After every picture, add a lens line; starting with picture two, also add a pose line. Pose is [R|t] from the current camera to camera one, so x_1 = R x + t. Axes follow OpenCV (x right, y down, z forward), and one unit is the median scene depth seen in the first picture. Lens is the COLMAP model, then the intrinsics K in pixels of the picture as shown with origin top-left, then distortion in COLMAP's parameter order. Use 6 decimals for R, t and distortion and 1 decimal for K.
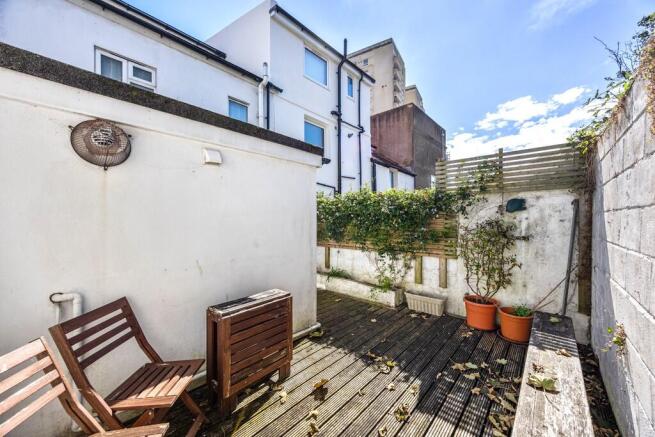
lens RADIAL K [[248.1, 0, 327.5], [0, 248.1, 218.5], [0, 0, 1]] dist [0.000859, 0.000009]
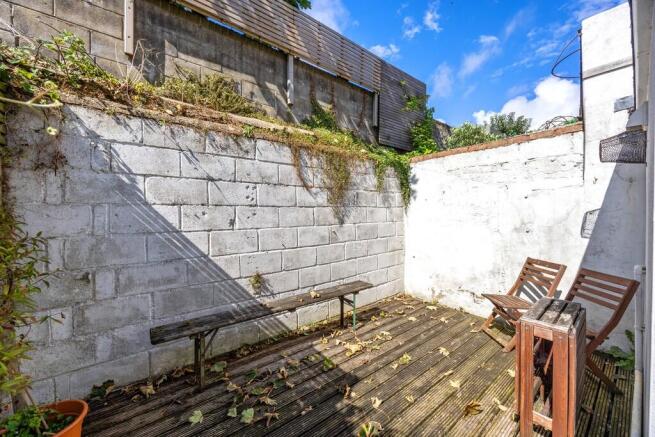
lens RADIAL K [[248.1, 0, 327.5], [0, 248.1, 218.5], [0, 0, 1]] dist [0.000859, 0.000009]
pose [[-0.982934, -0.000416, 0.183961, 0.200660], [0.002120, 0.999905, 0.013588, 0.015495], [-0.183949, 0.013746, -0.982840, 1.449173]]
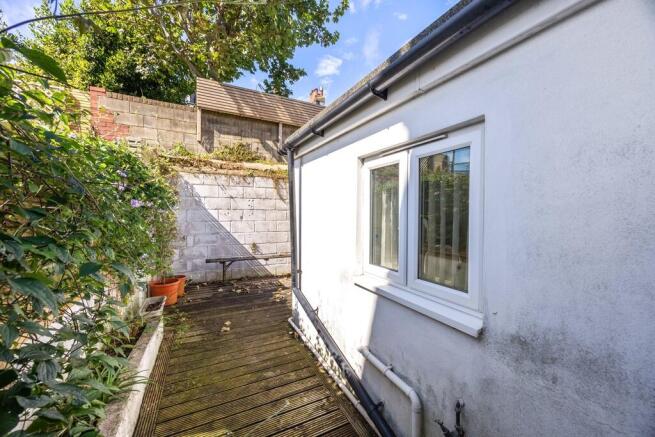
lens RADIAL K [[248.1, 0, 327.5], [0, 248.1, 218.5], [0, 0, 1]] dist [0.000859, 0.000009]
pose [[-0.932101, -0.017519, 0.361774, -0.615531], [-0.009988, 0.999693, 0.022677, -0.001704], [-0.362060, 0.017524, -0.931990, 2.180265]]
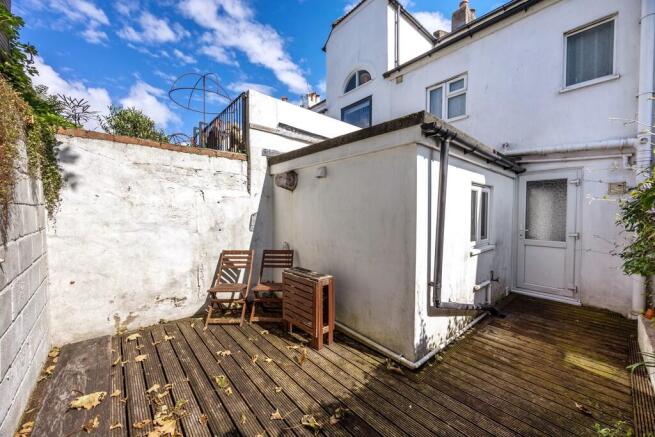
lens RADIAL K [[250.3, 0, 327.5], [0, 250.3, 218.5], [0, 0, 1]] dist [0.001562, 0.000108]
pose [[-0.125157, 0.026776, -0.991776, 0.813932], [-0.003628, 0.999617, 0.027446, -0.012398], [0.992130, 0.007033, -0.125011, 0.980334]]
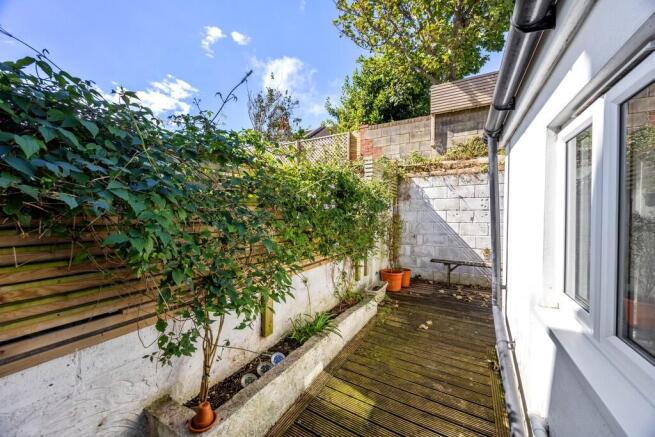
lens RADIAL K [[248.1, 0, 327.5], [0, 248.1, 218.5], [0, 0, 1]] dist [0.000859, 0.000009]
pose [[-0.205694, -0.023755, 0.978328, -0.807587], [-0.003917, 0.999717, 0.023451, 0.000479], [-0.978608, 0.000992, -0.205729, 1.987982]]
